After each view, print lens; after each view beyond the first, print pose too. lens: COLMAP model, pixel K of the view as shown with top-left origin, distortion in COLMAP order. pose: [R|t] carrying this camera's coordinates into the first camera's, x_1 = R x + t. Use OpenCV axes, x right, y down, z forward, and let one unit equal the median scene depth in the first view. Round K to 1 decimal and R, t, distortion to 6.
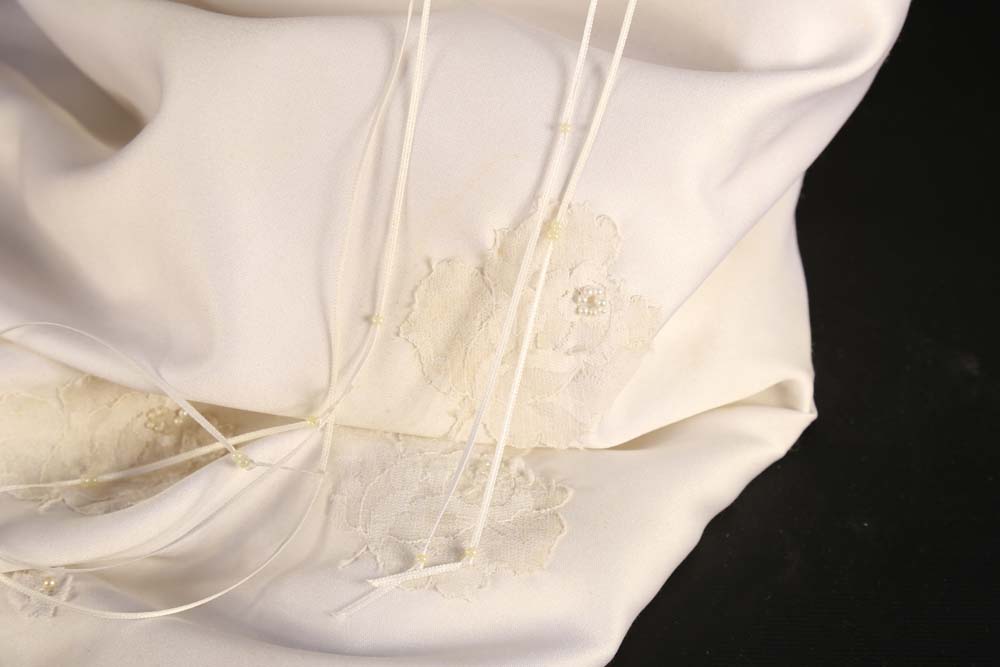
lens RADIAL K [[2585.7, 0, 494.5], [0, 2585.7, 379.4], [0, 0, 1]] dist [0.380094, 0.000000]
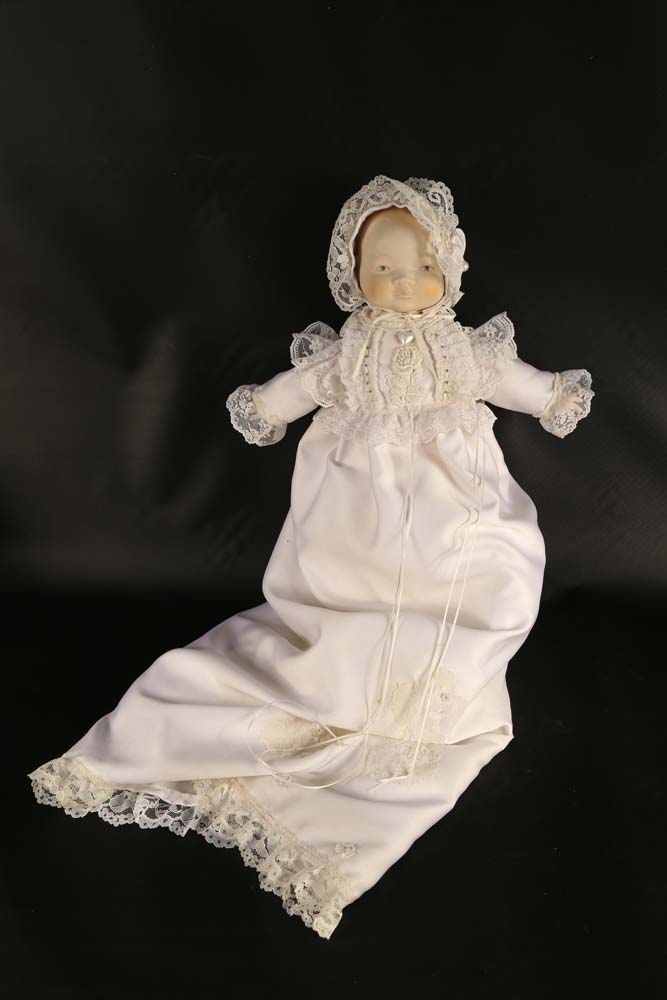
lens RADIAL K [[1003.4, 0, 328.8], [0, 1003.4, 499.6], [0, 0, 1]] dist [0.000676, 0.000000]
pose [[0.998641, 0.015426, -0.049776, -0.053282], [-0.028055, 0.964092, -0.264084, 0.069641], [0.043915, 0.265122, 0.963214, -0.323575]]
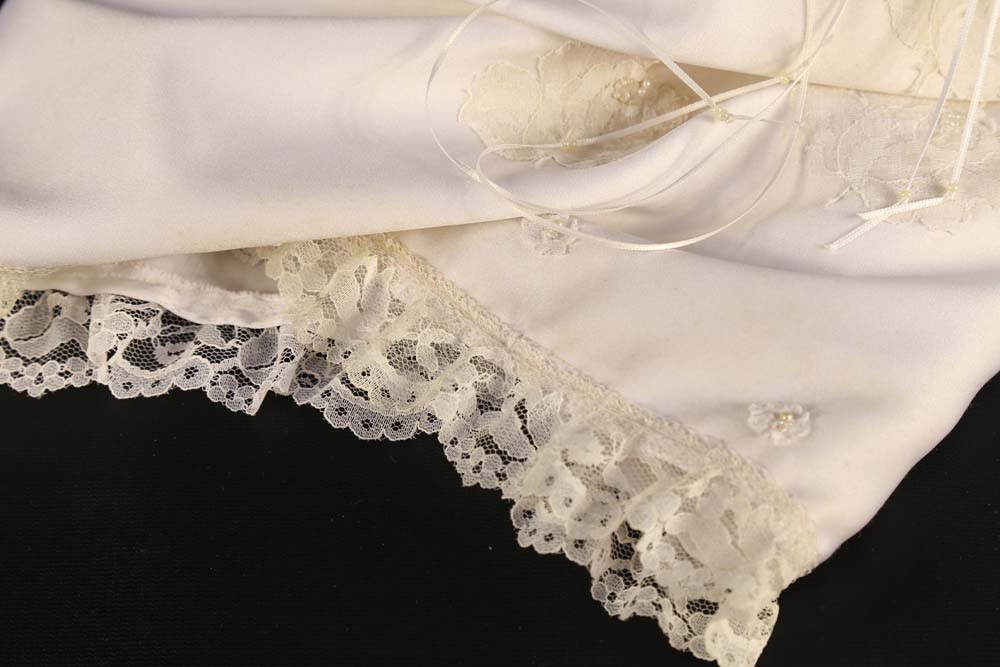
lens RADIAL K [[2585.7, 0, 502.9], [0, 2585.7, 368.4], [0, 0, 1]] dist [0.380094, 0.000000]
pose [[0.999723, -0.021402, -0.009747, -0.177734], [0.021582, 0.999591, 0.018757, 0.112688], [0.009342, -0.018962, 0.999777, -0.068462]]
